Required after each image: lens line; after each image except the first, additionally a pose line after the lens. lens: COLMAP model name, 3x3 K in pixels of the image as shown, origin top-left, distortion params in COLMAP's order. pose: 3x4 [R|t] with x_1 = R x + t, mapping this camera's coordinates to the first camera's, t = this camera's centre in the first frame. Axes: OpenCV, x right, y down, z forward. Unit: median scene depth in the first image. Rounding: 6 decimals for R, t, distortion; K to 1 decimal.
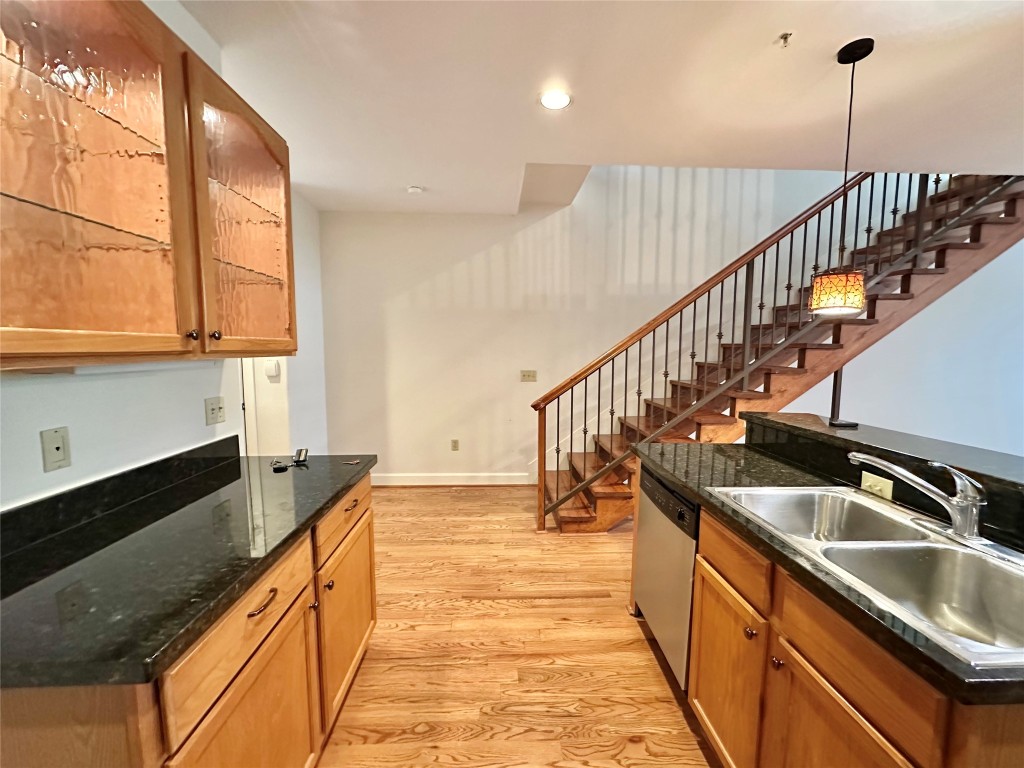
lens RADIAL K [[407.3, 0, 511.1], [0, 407.3, 386.7], [0, 0, 1]] dist [-0.002209, -0.000144]
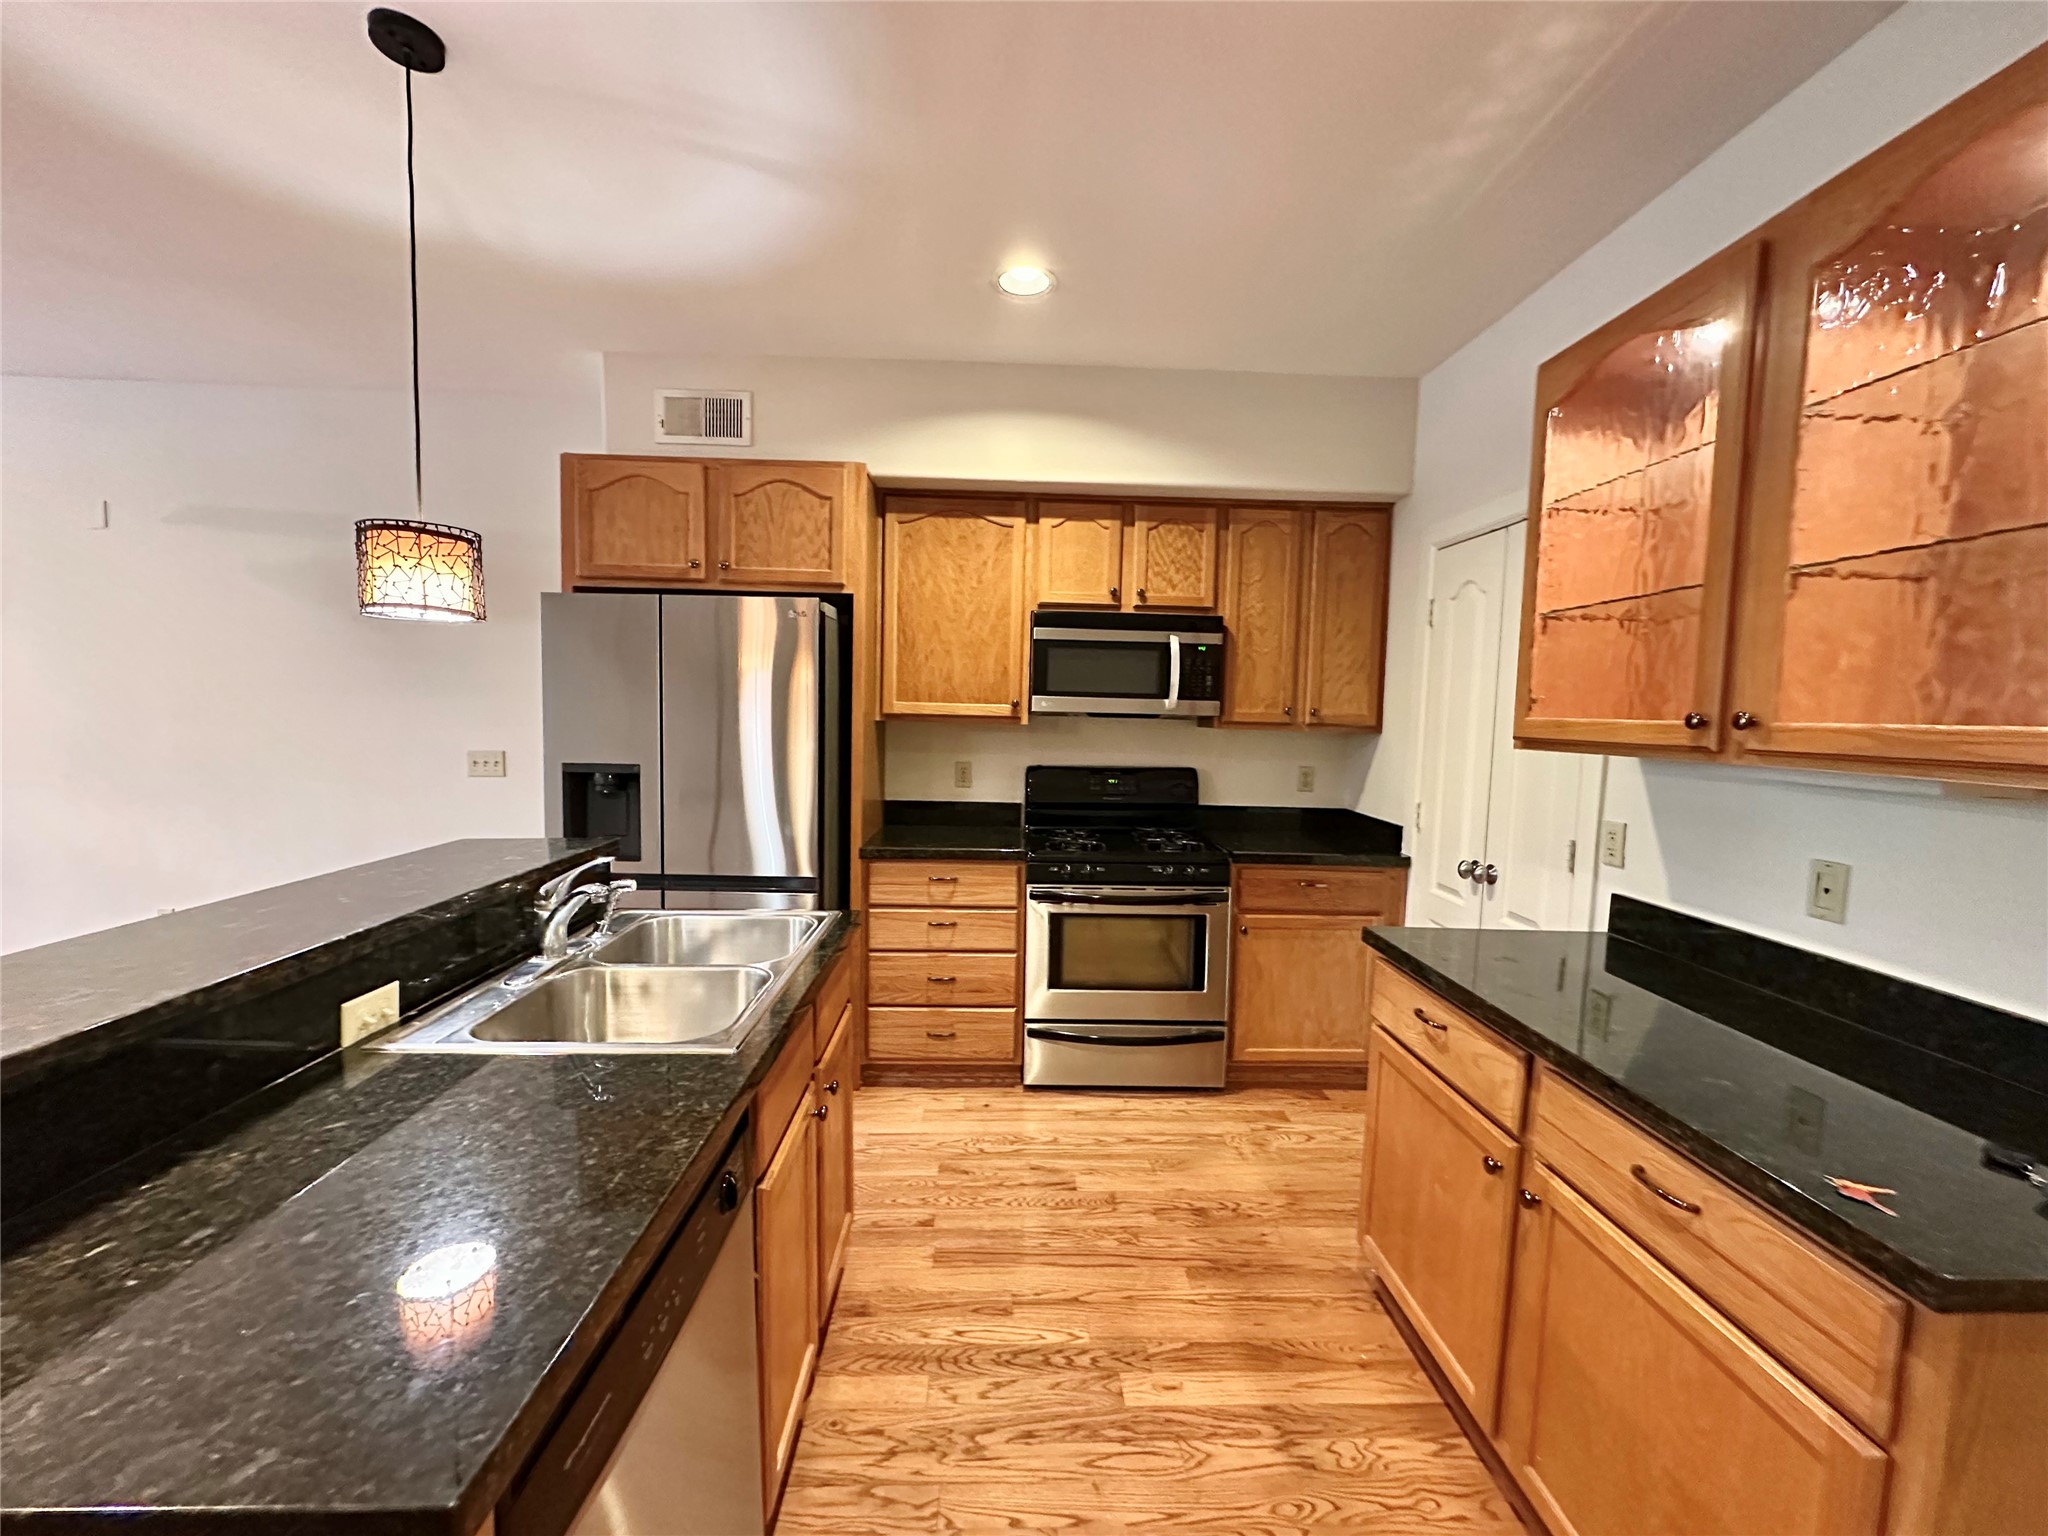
lens RADIAL K [[814.6, 0, 1021.4], [0, 814.6, 769.5], [0, 0, 1]] dist [-0.002209, -0.000144]
pose [[-0.999604, -0.027347, 0.006632, 0.100339], [-0.025805, 0.984847, 0.171492, -0.099564], [-0.011222, 0.171253, -0.985163, 0.952683]]
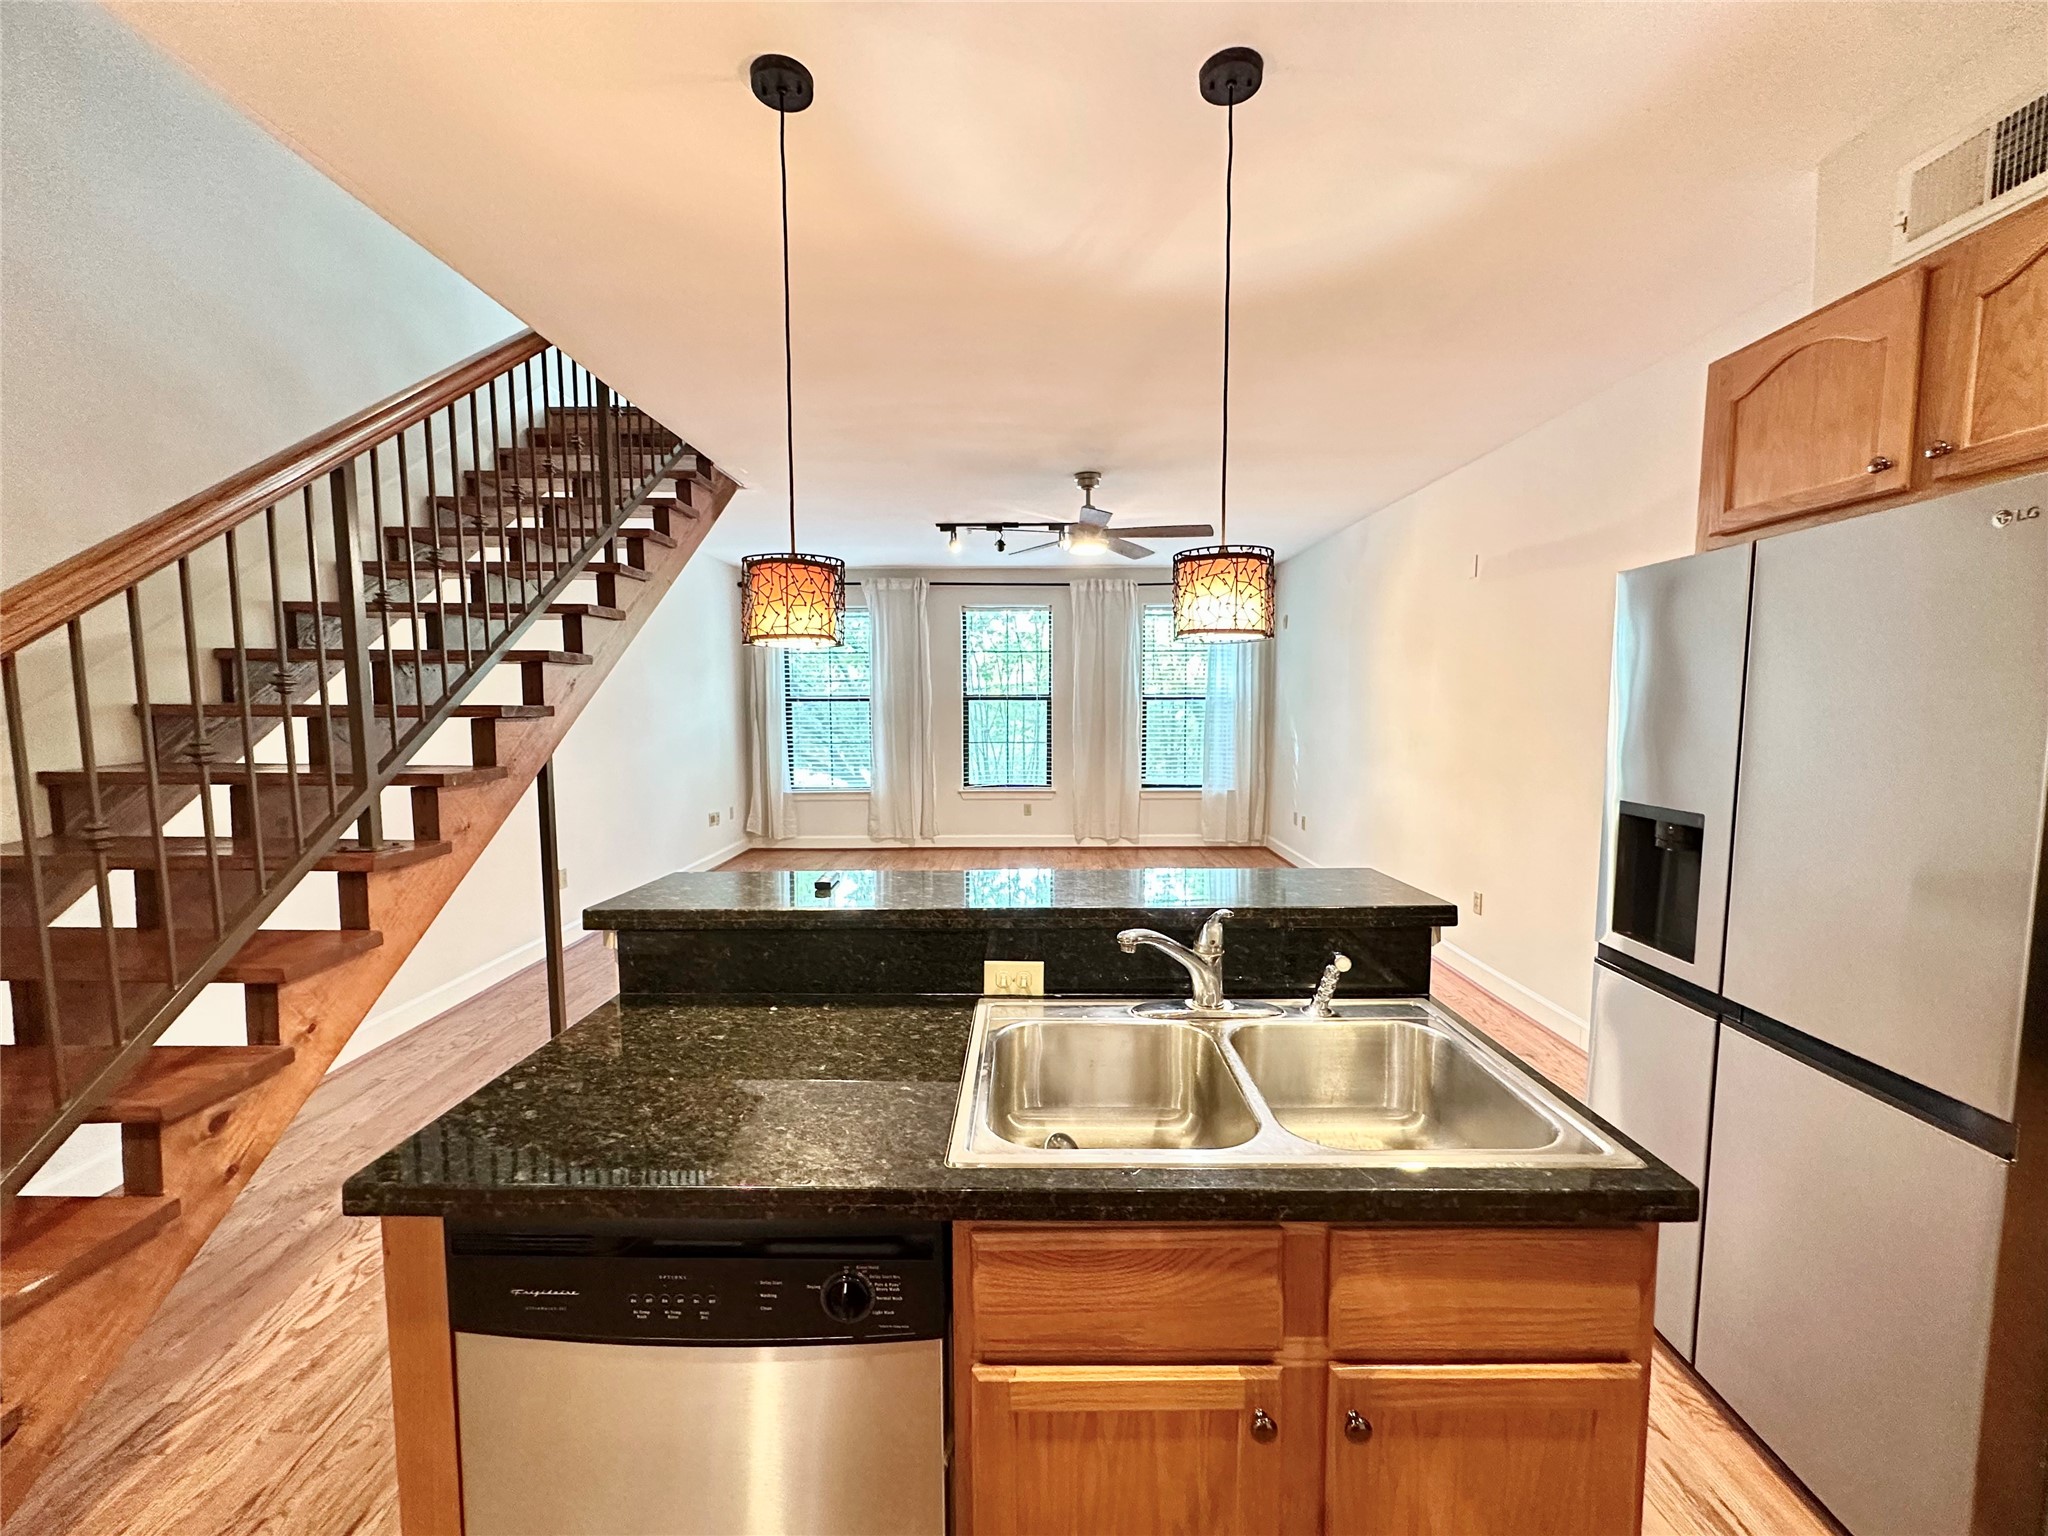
lens RADIAL K [[814.6, 0, 1025.6], [0, 814.6, 770.9], [0, 0, 1]] dist [-0.002209, -0.000144]
pose [[0.050085, -0.091592, 0.994536, -0.080697], [0.098762, 0.991360, 0.086326, -0.065167], [-0.993850, 0.093898, 0.058698, 0.468824]]
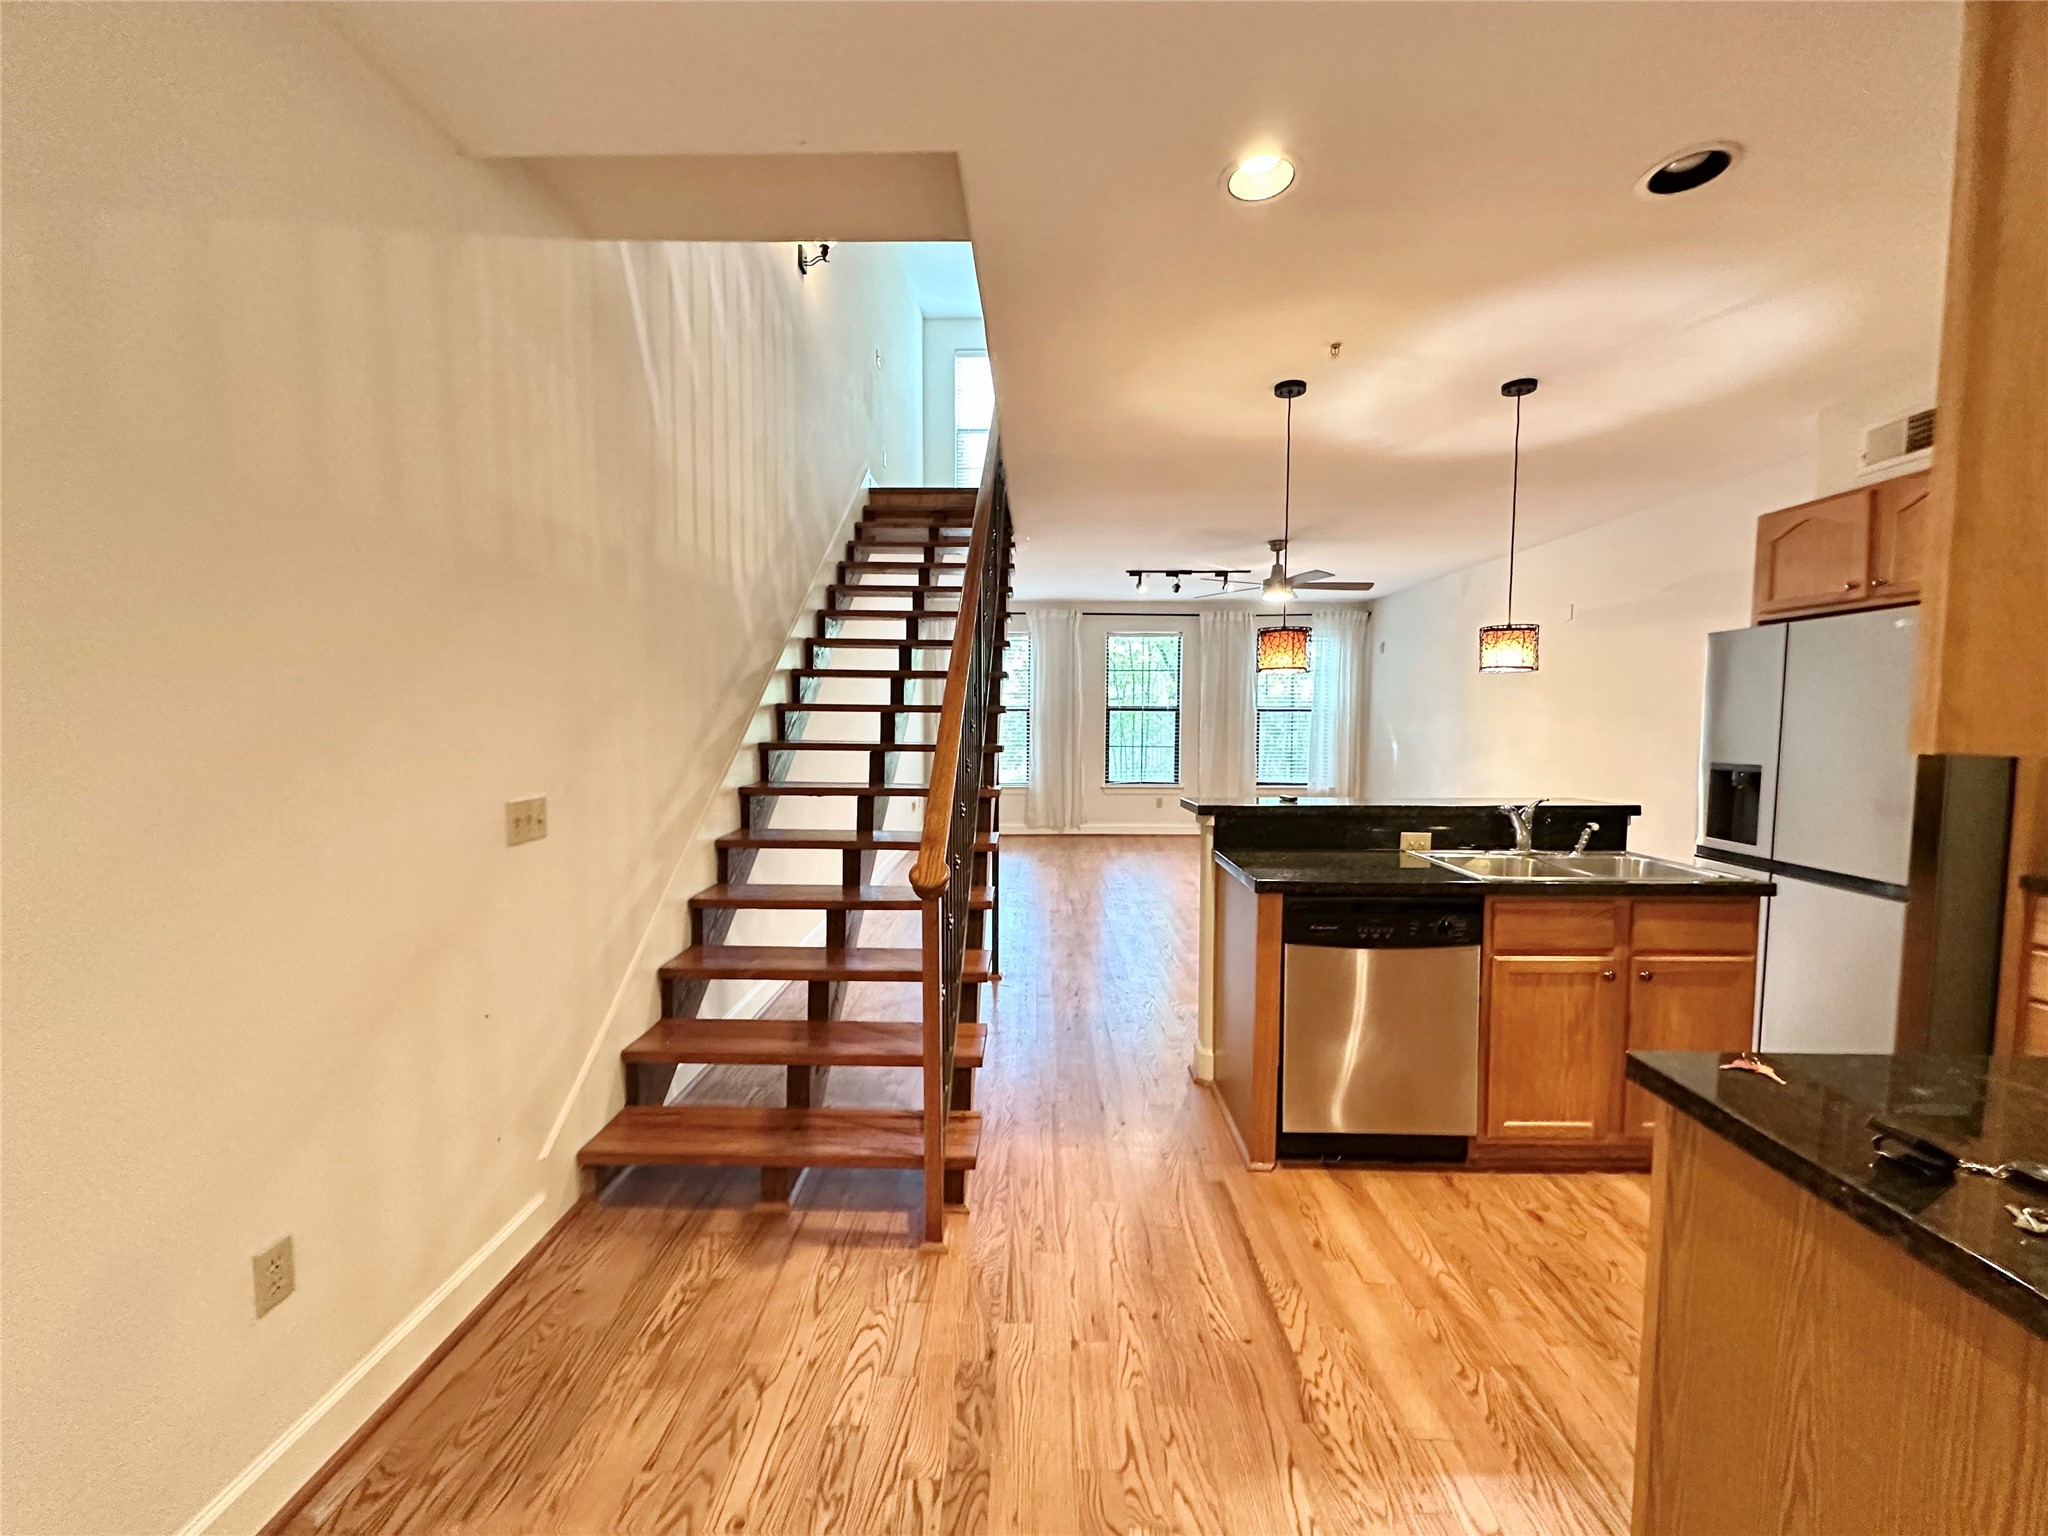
lens RADIAL K [[814.6, 0, 1024.9], [0, 814.6, 771.1], [0, 0, 1]] dist [-0.002209, -0.000144]
pose [[0.058917, -0.072590, 0.995620, -0.678144], [0.092578, 0.993452, 0.066953, -0.095631], [-0.993961, 0.088228, 0.065252, 0.980663]]
